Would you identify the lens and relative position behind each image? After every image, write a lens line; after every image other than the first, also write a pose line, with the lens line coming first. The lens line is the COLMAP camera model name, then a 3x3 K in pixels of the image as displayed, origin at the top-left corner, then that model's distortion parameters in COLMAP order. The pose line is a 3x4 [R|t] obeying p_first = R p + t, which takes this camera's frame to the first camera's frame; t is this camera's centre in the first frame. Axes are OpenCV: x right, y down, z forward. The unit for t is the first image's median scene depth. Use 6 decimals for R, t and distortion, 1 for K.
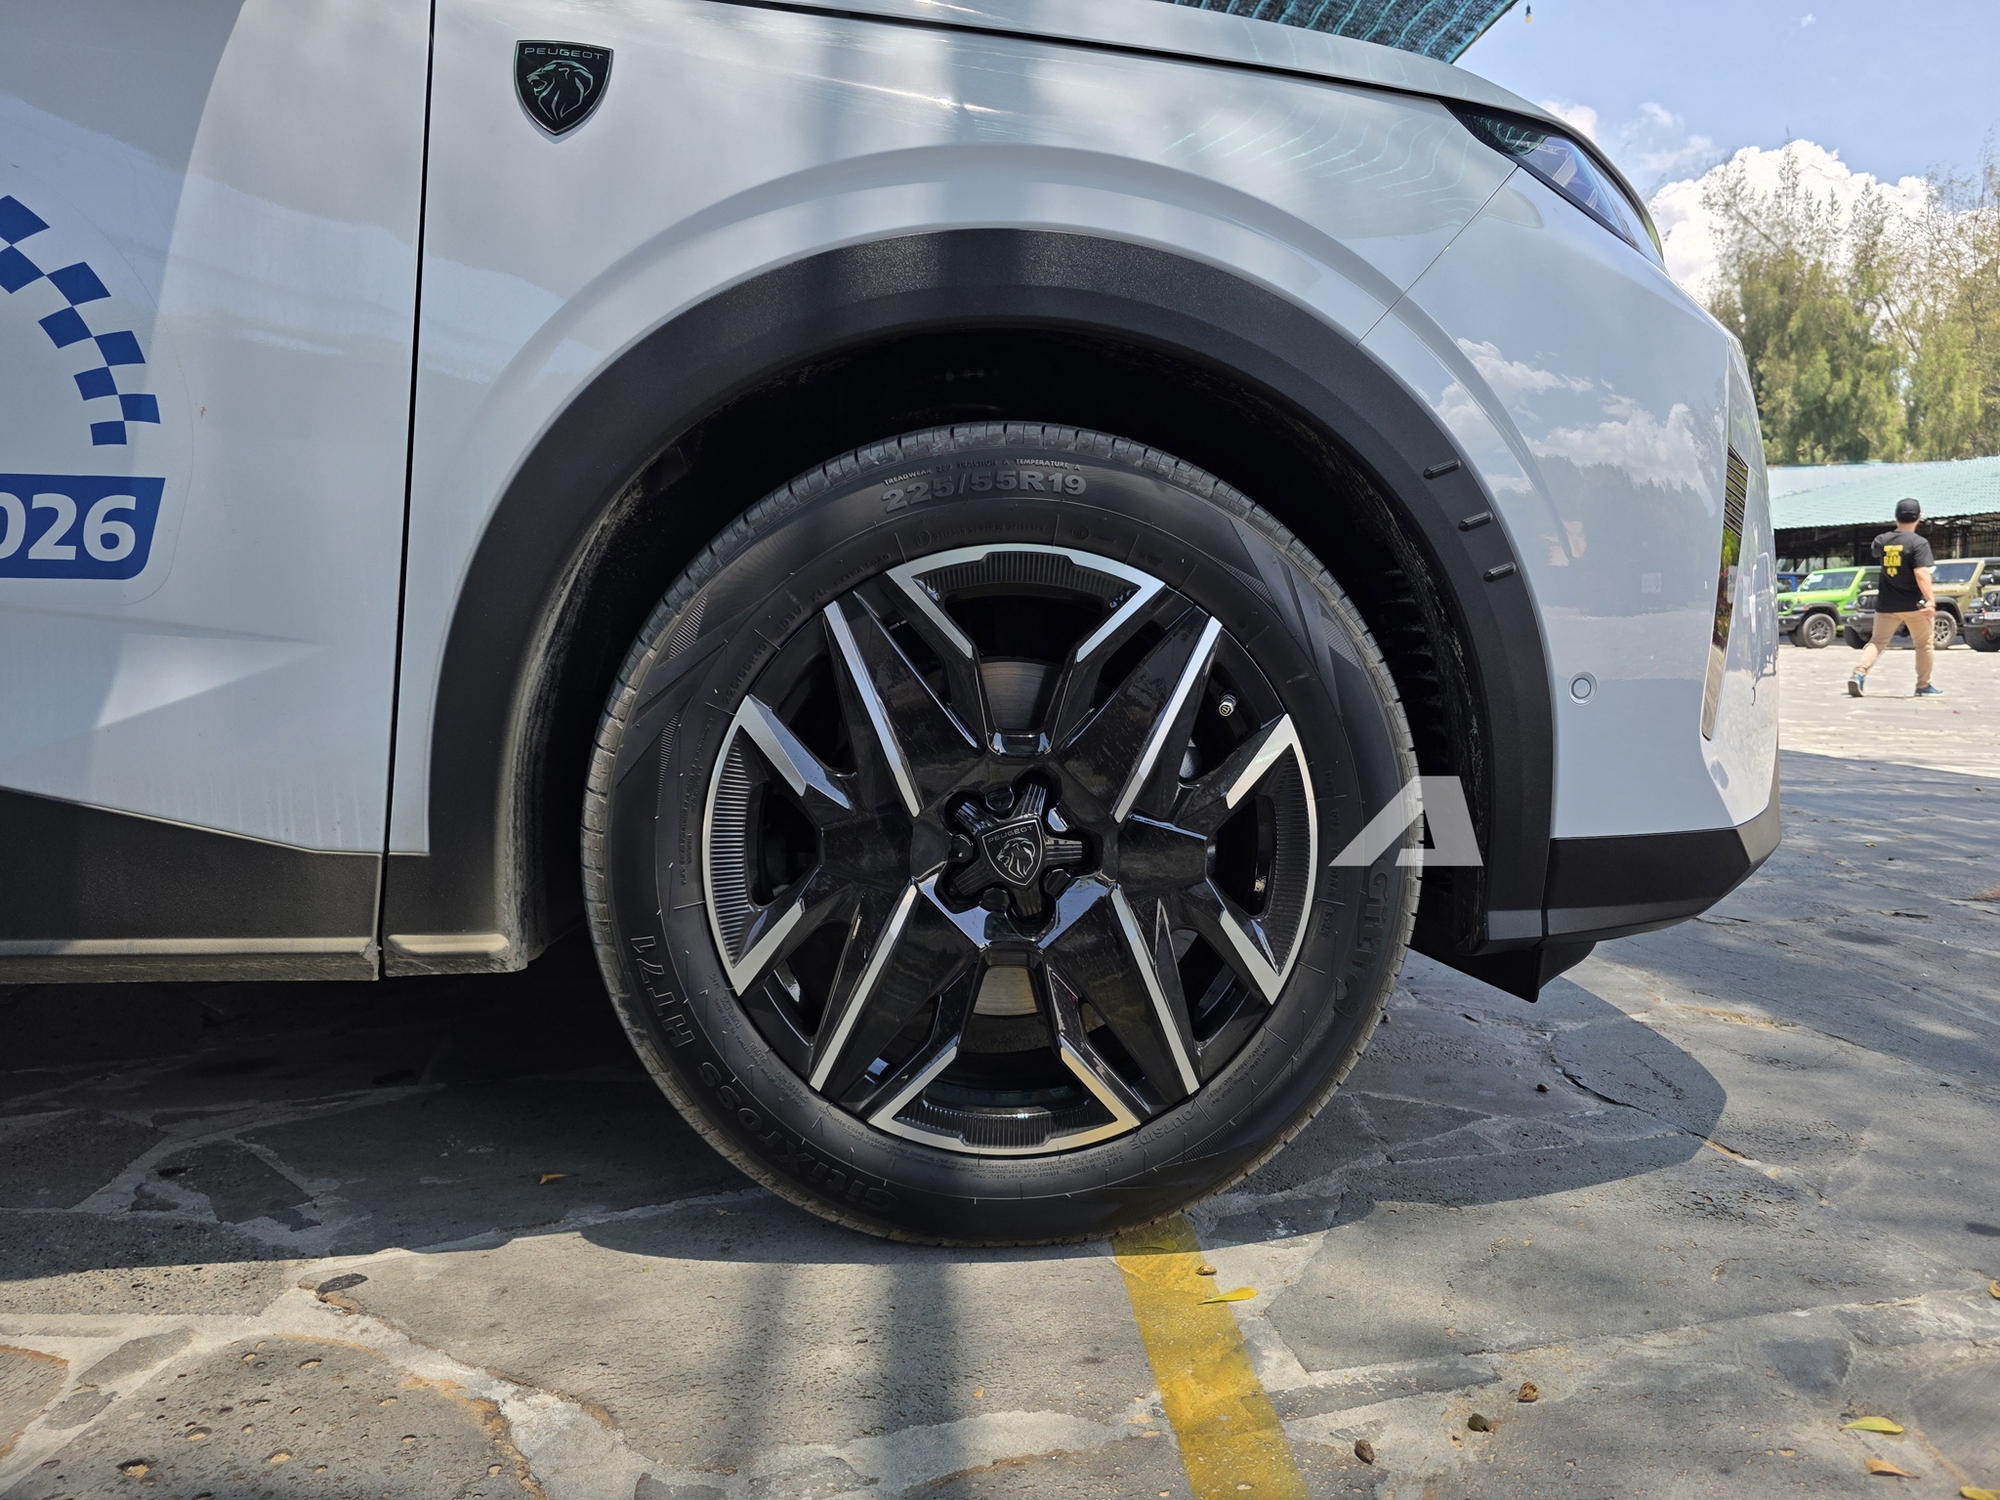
lens RADIAL K [[1367.2, 0, 999.1], [0, 1367.2, 721.8], [0, 0, 1]] dist [0.039367, -0.045163]
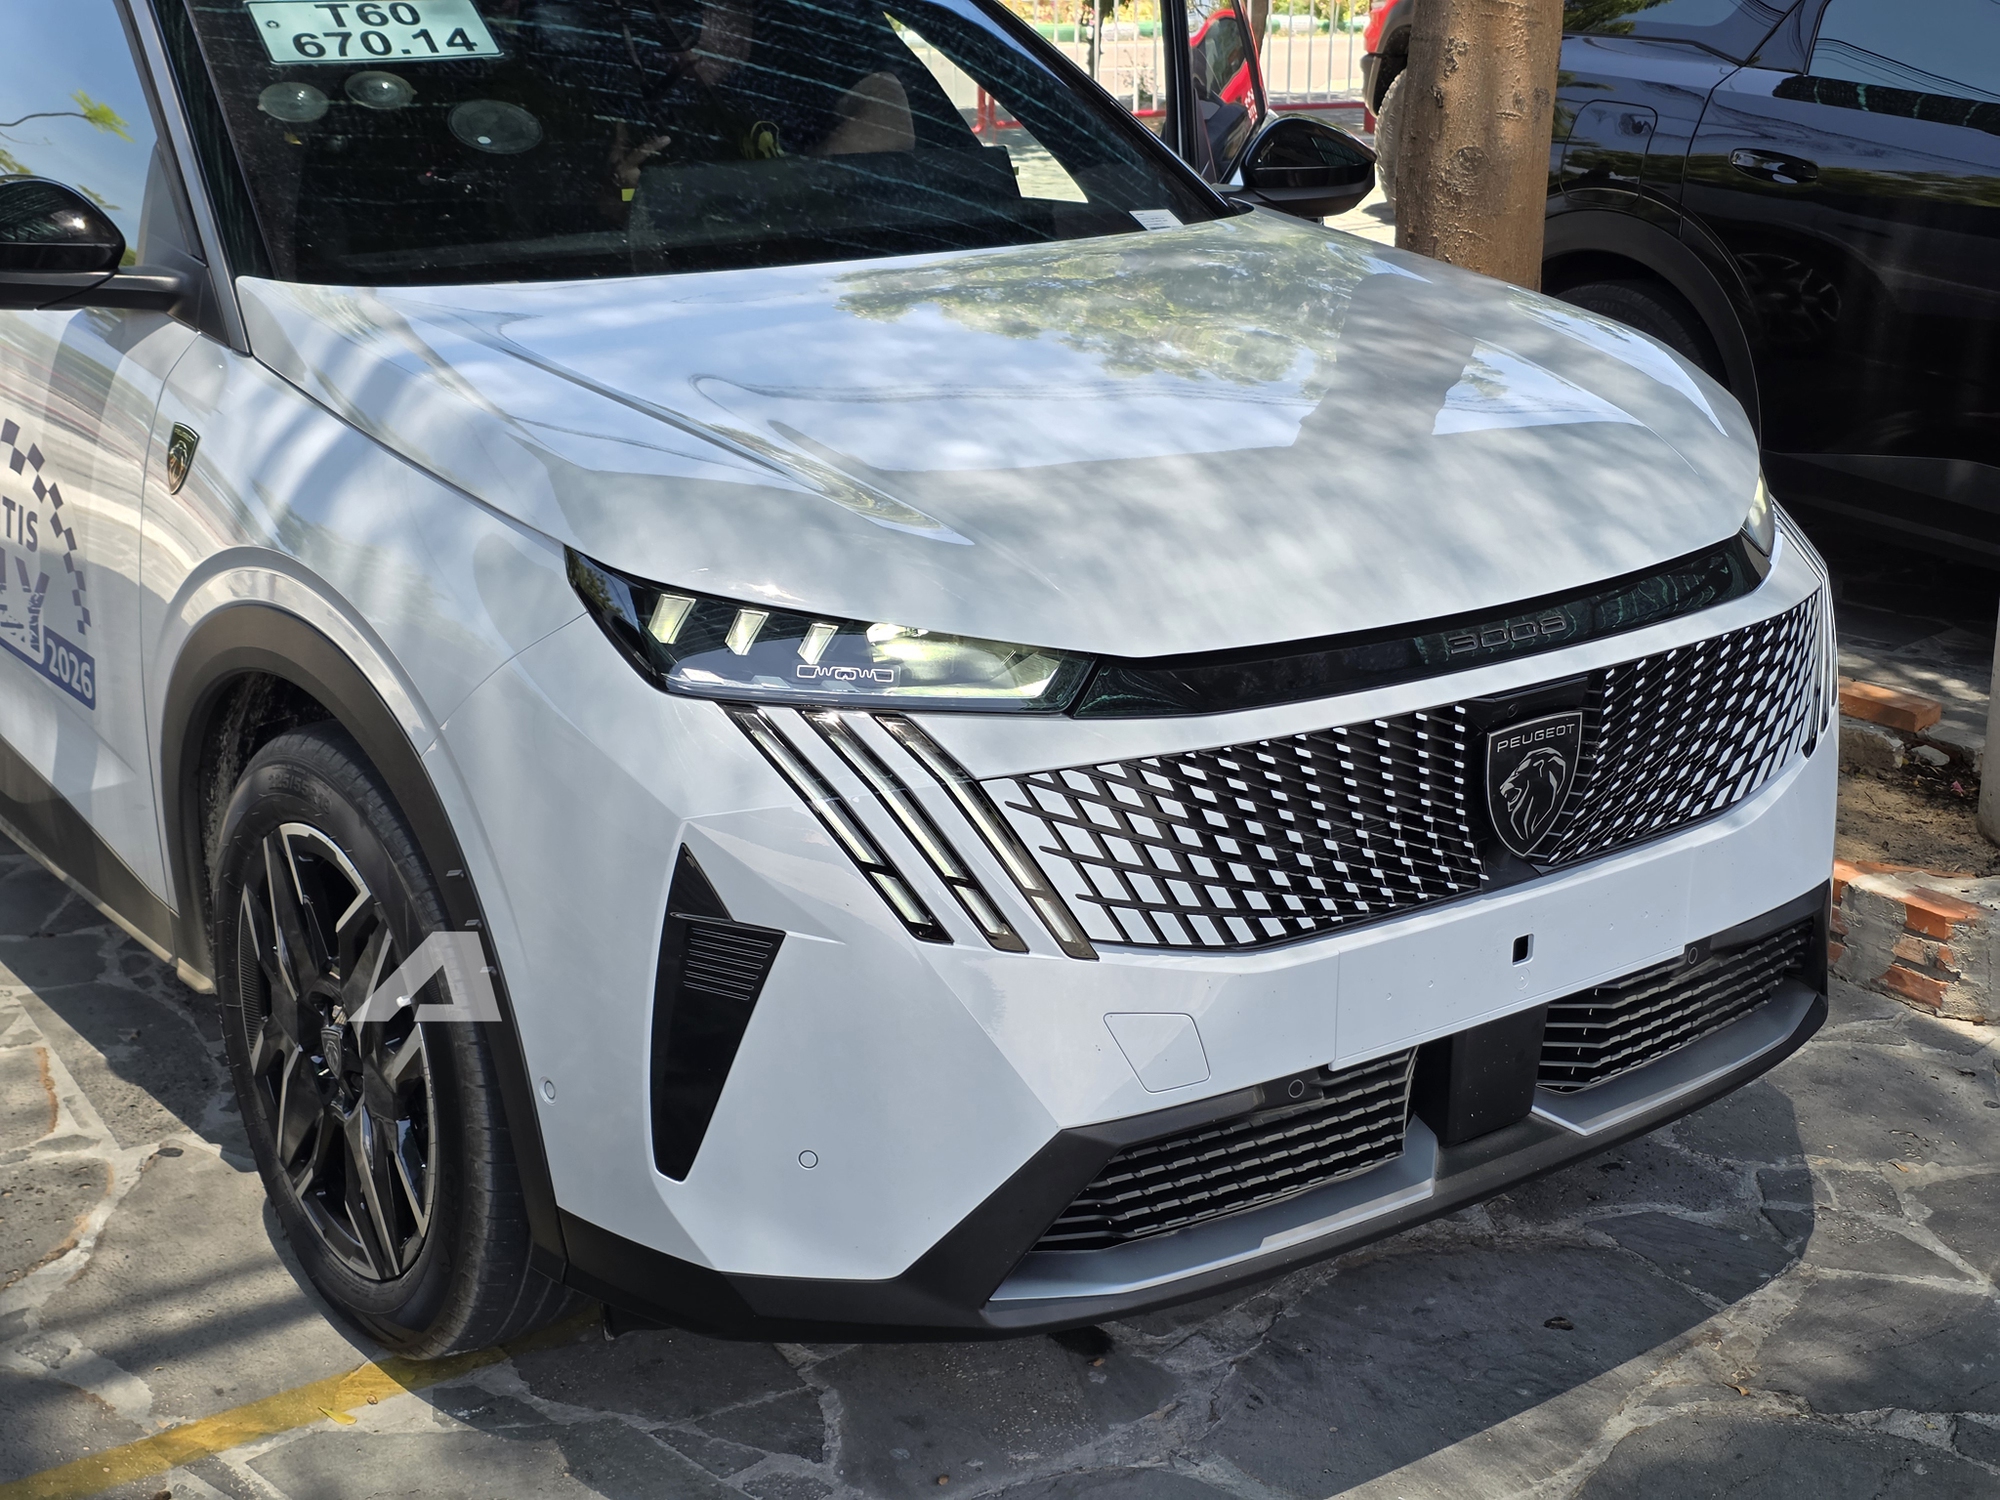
lens RADIAL K [[2639.4, 0, 1000.0], [0, 2639.4, 750.0], [0, 0, 1]] dist [0.358245, -1.178102]
pose [[0.528995, 0.268339, -0.805083, 2.442420], [-0.083656, 0.960560, 0.265192, -0.958396], [0.844492, -0.072935, 0.530579, 0.177797]]
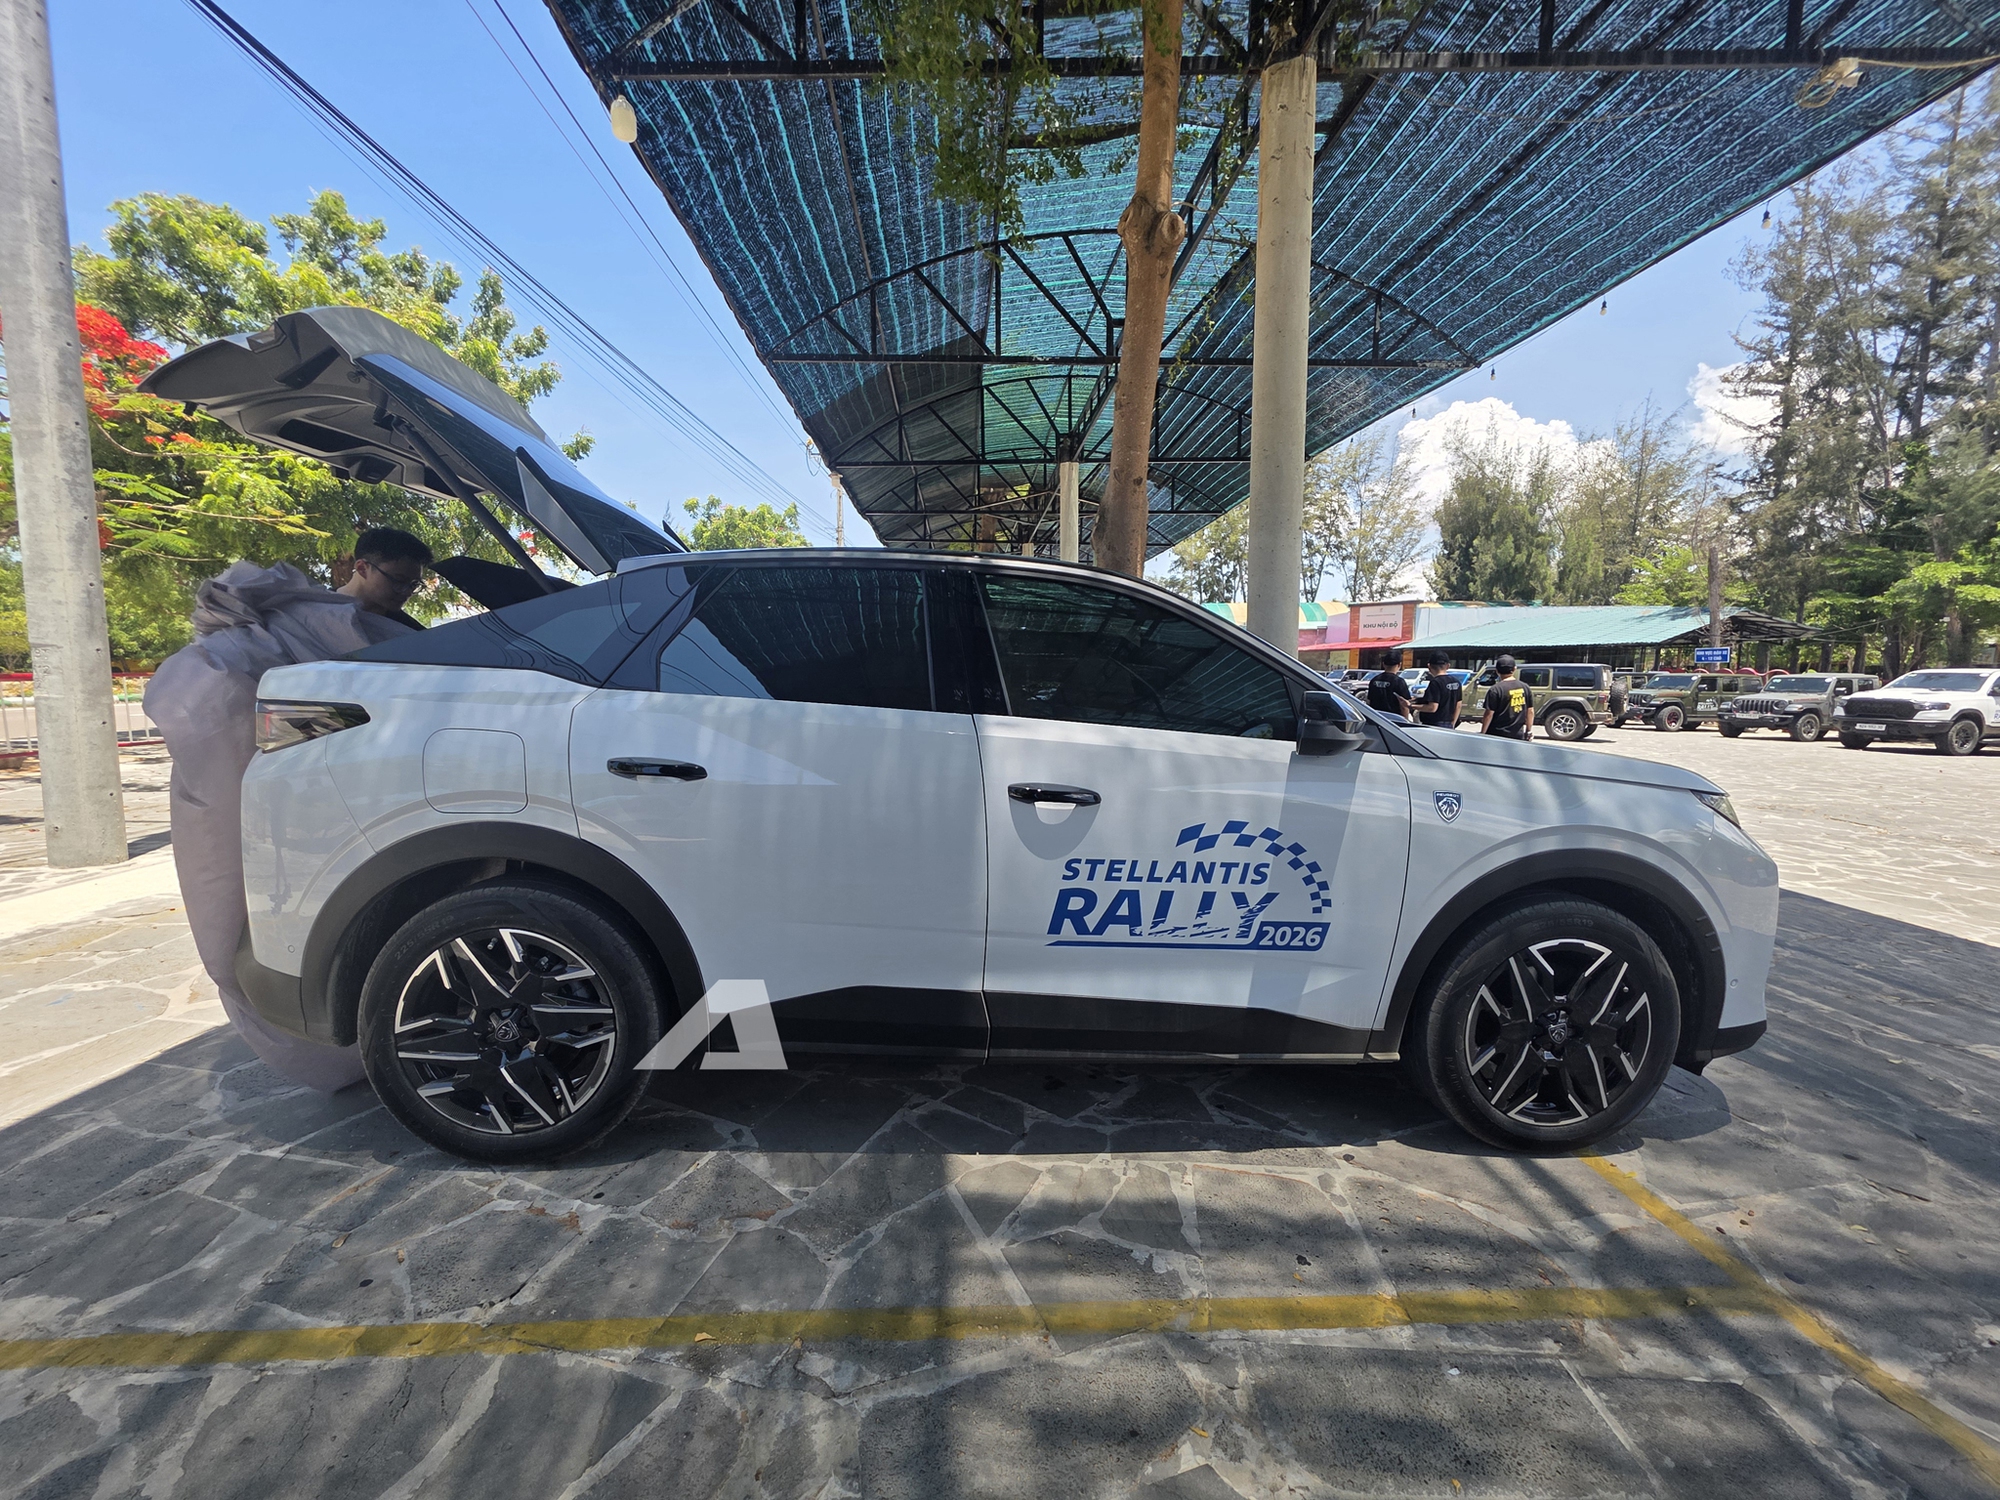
lens RADIAL K [[791.7, 0, 1000.0], [0, 791.7, 750.0], [0, 0, 1]] dist [-0.000630, 0.000014]
pose [[0.999247, 0.030854, -0.023509, -1.302089], [-0.030411, 0.999358, 0.018958, -0.575897], [0.024079, -0.018229, 0.999544, -0.889160]]
